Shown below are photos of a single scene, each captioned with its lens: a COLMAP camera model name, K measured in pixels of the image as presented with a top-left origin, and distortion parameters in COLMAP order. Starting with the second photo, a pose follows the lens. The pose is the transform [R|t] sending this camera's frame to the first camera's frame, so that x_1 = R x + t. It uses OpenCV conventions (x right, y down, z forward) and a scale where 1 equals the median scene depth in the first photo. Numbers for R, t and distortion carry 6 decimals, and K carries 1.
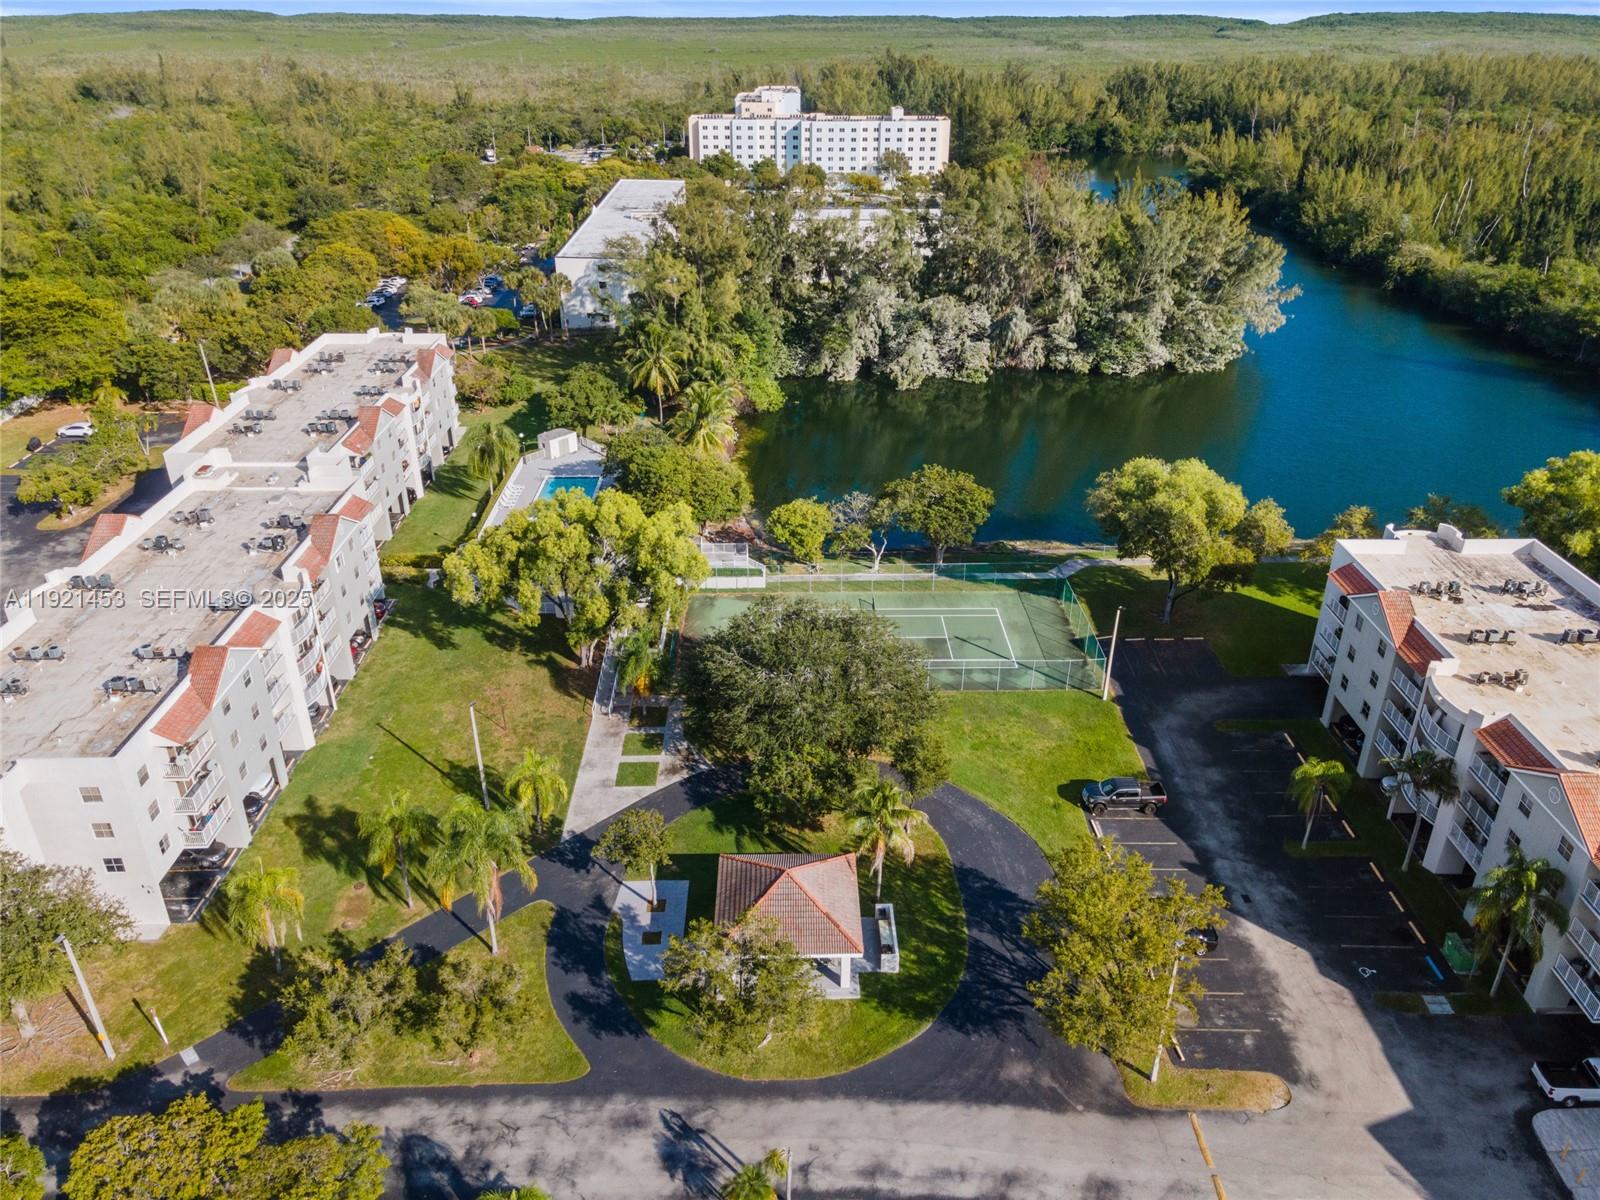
lens RADIAL K [[1162.1, 0, 798.4], [0, 1162.1, 592.8], [0, 0, 1]] dist [0.020178, 0.038739]
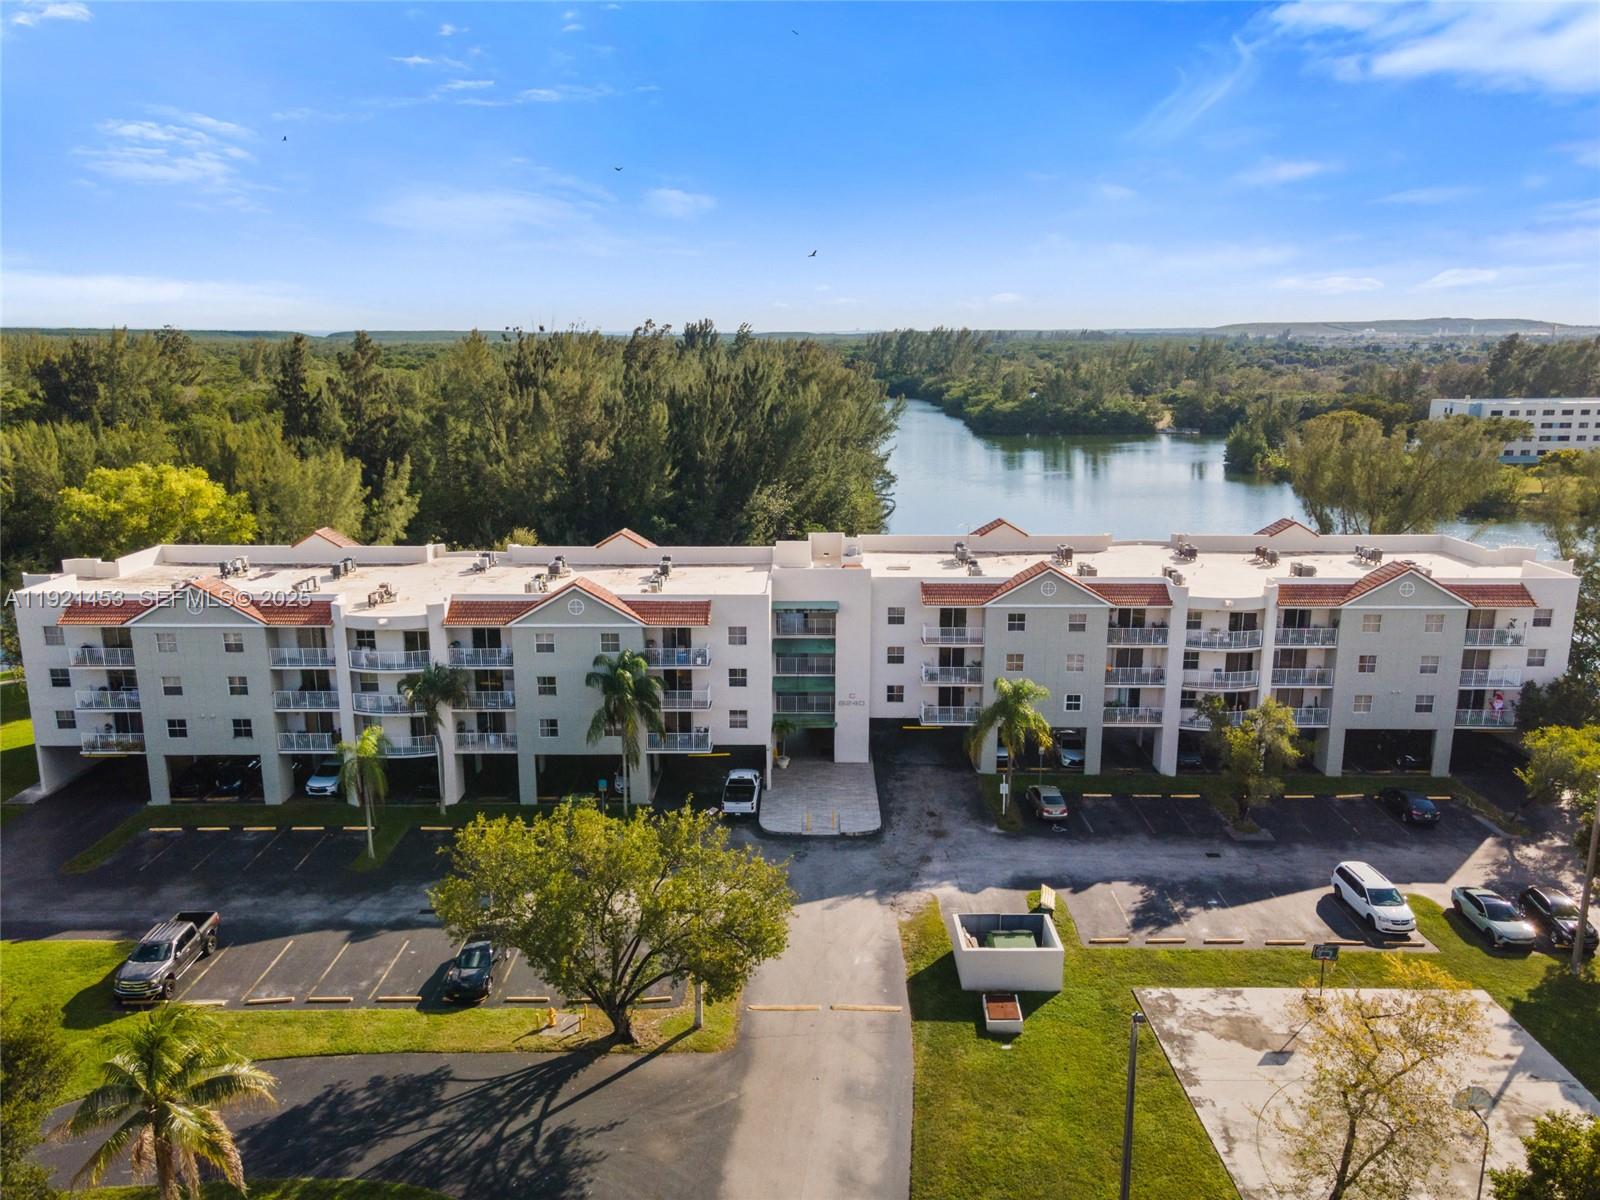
lens RADIAL K [[1162.1, 0, 798.4], [0, 1162.1, 592.8], [0, 0, 1]] dist [0.020178, 0.038739]
pose [[0.002259, -0.220182, 0.975456, -0.229172], [0.455808, 0.868461, 0.194975, 0.029903], [-0.890075, 0.444180, 0.102323, 0.441637]]
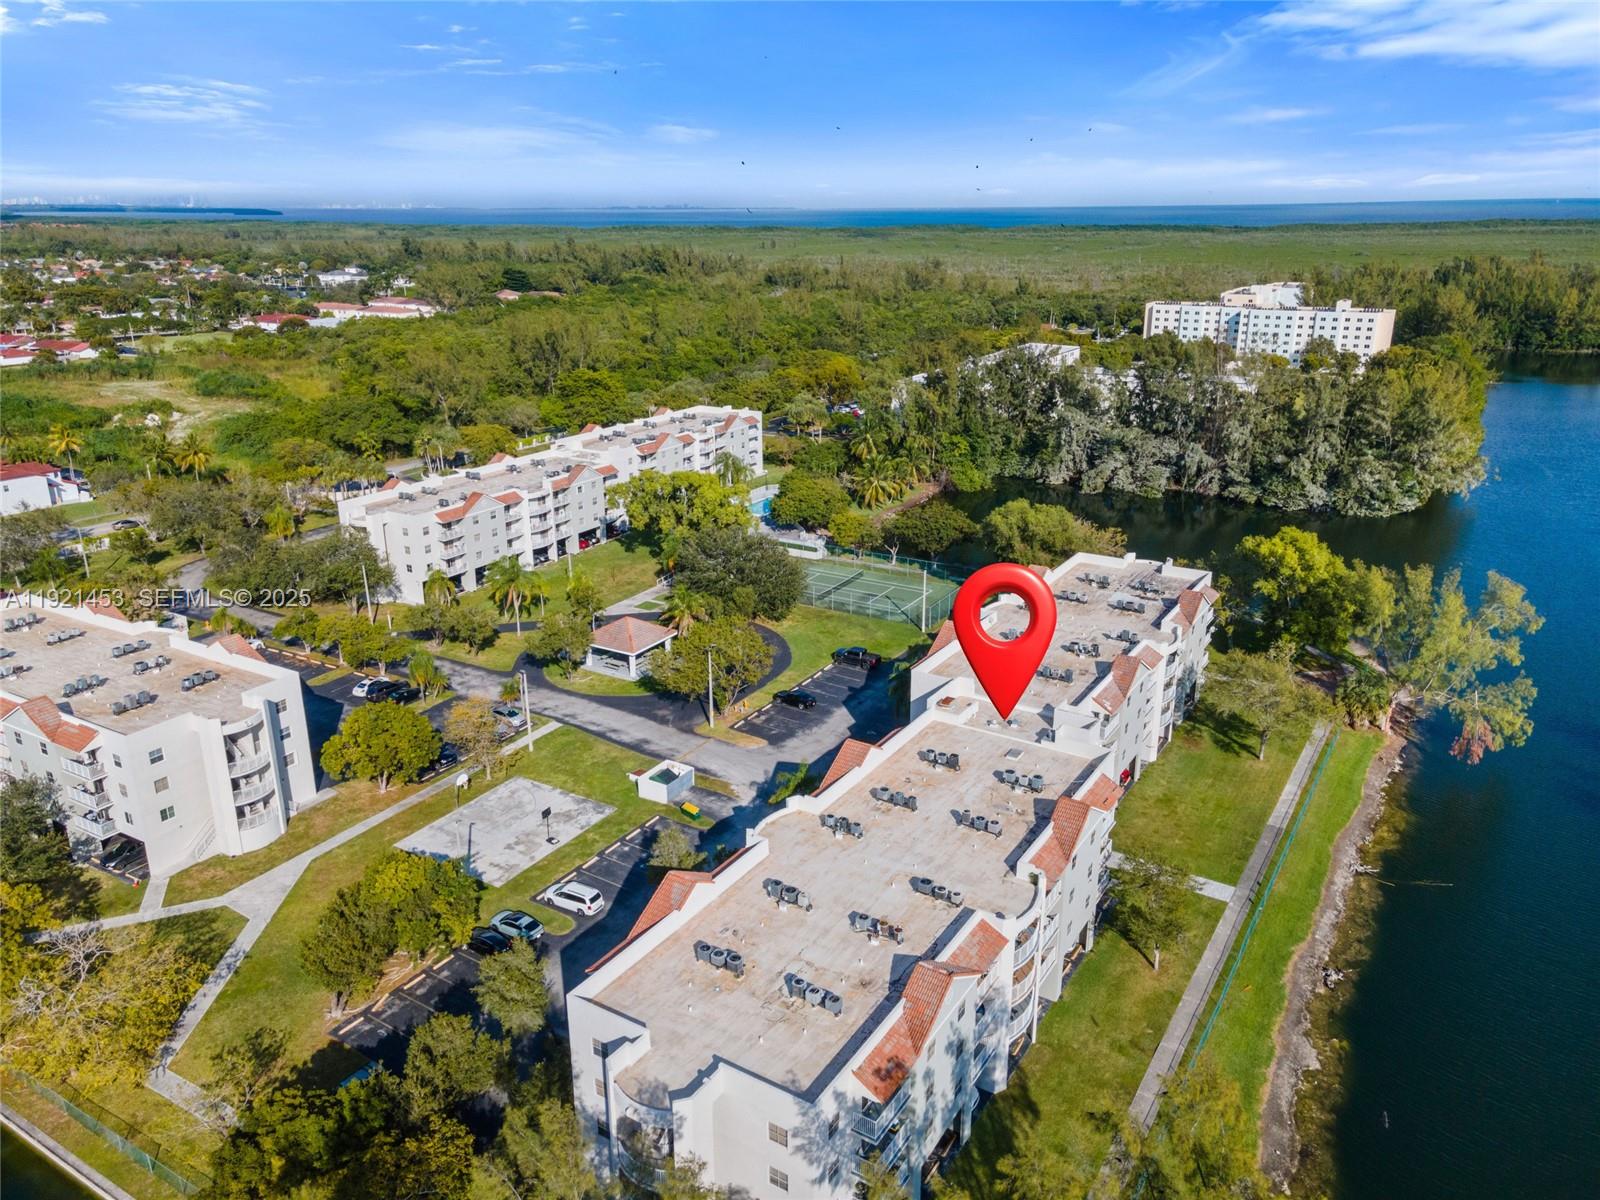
lens RADIAL K [[1162.1, 0, 798.4], [0, 1162.1, 592.8], [0, 0, 1]] dist [0.020178, 0.038739]
pose [[0.845881, 0.165374, -0.507086, 0.831316], [-0.239749, 0.967149, -0.084518, 0.195794], [0.476451, 0.193065, 0.857741, -0.396642]]
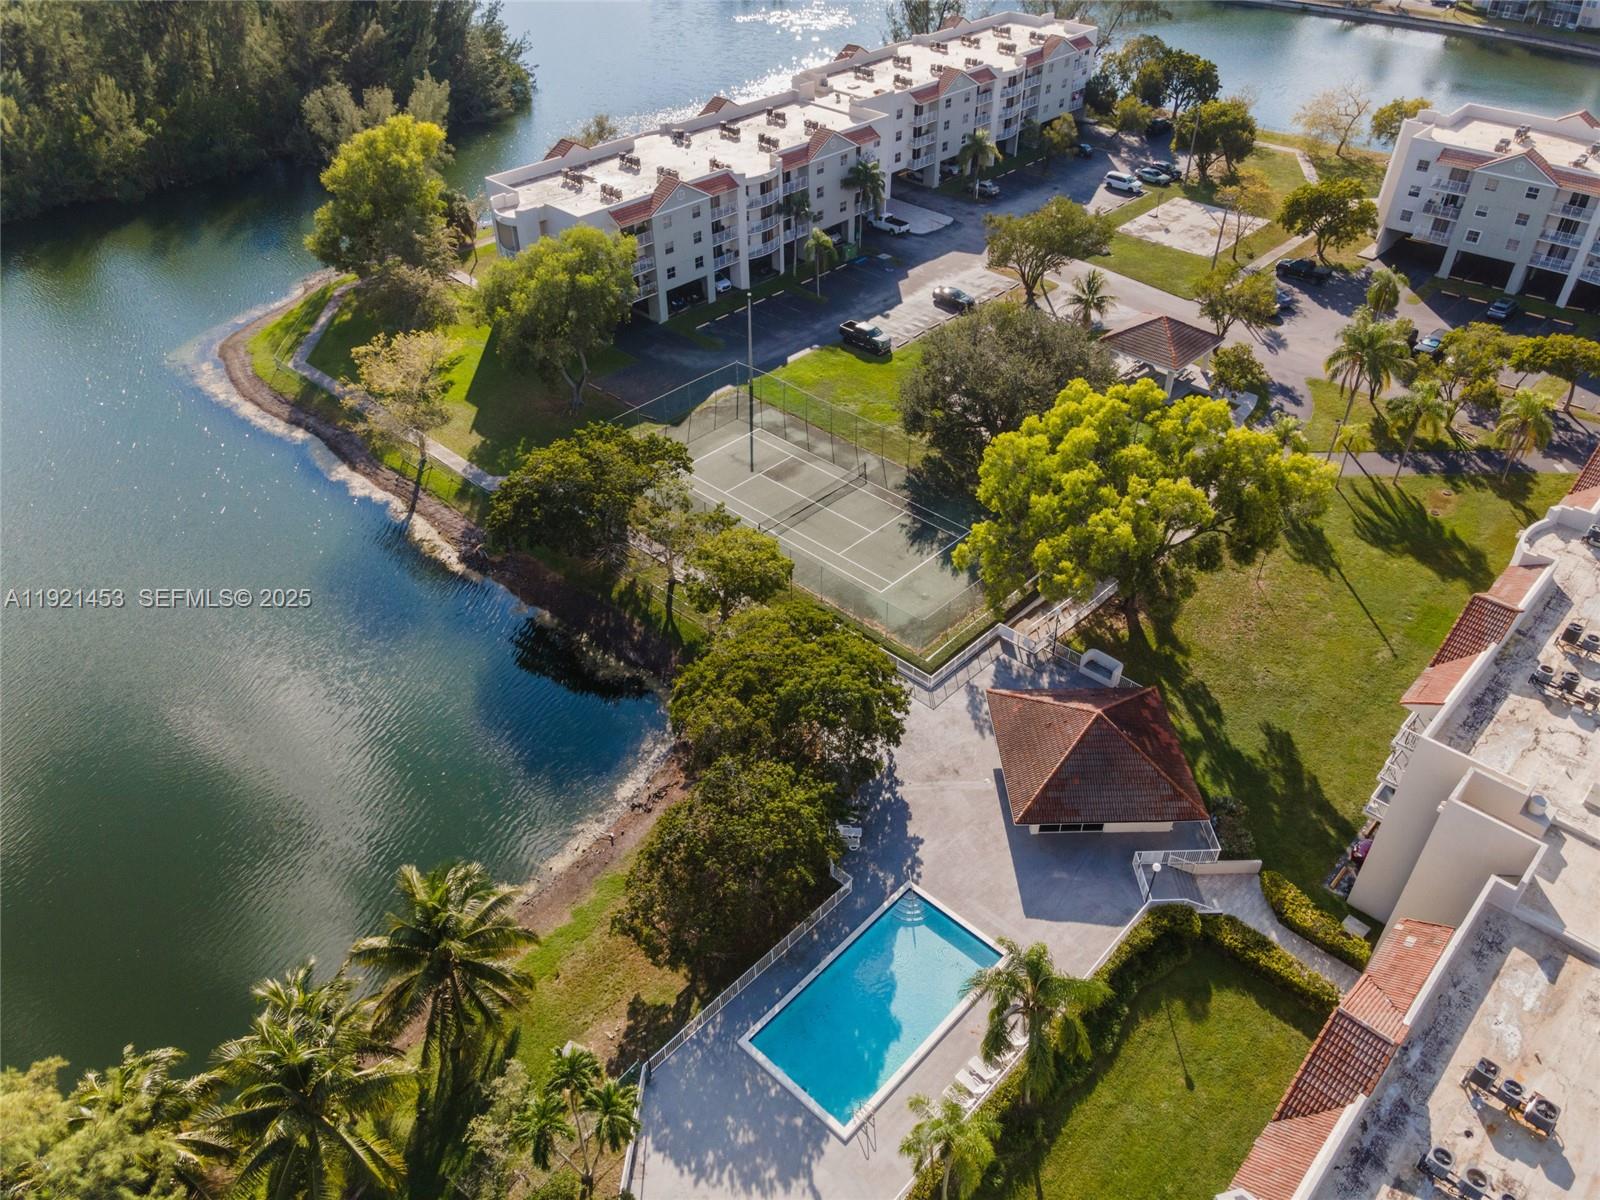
lens RADIAL K [[1162.1, 0, 798.4], [0, 1162.1, 592.8], [0, 0, 1]] dist [0.020178, 0.038739]
pose [[-0.716201, -0.423366, 0.554814, -0.446583], [0.327481, 0.498153, 0.802870, -0.646015], [-0.616290, 0.756707, -0.218133, 1.260452]]
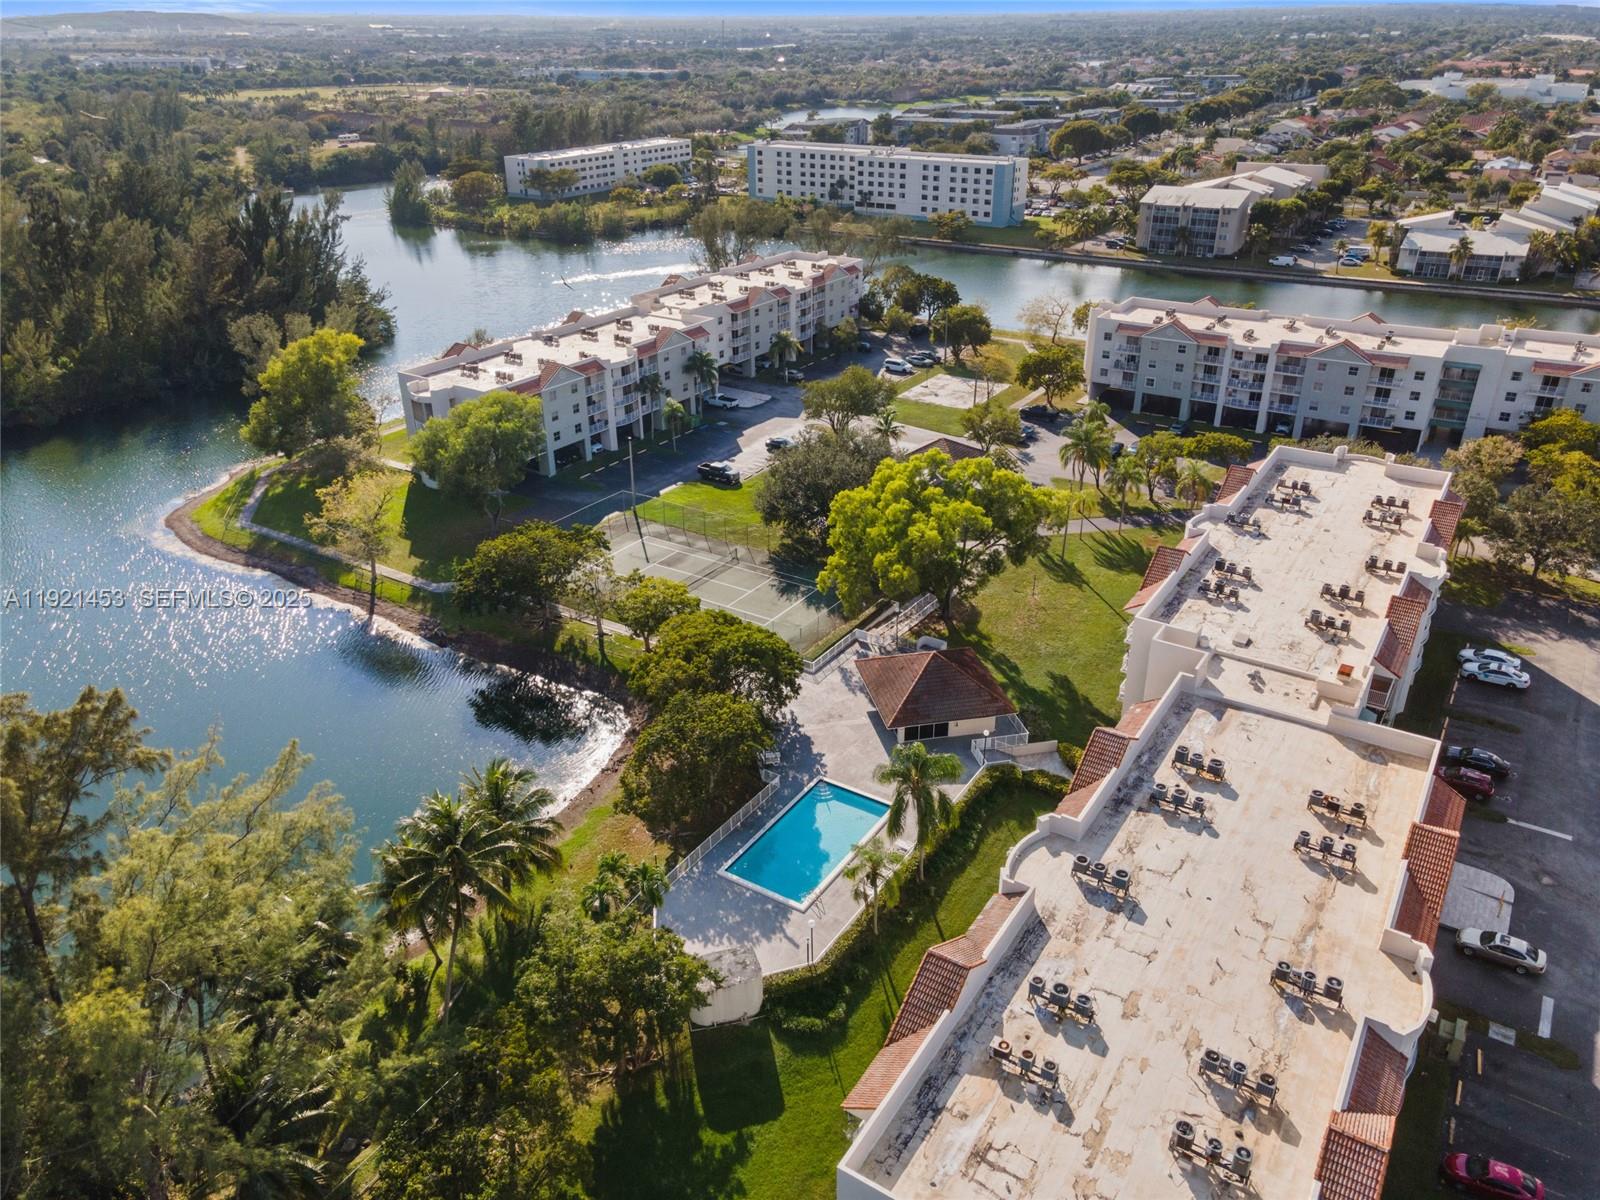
lens RADIAL K [[1162.1, 0, 798.4], [0, 1162.1, 592.8], [0, 0, 1]] dist [0.020178, 0.038739]
pose [[-0.832209, -0.237845, 0.500857, -0.589581], [0.261781, 0.627753, 0.733073, -0.767408], [-0.488772, 0.741185, -0.460158, 1.498188]]
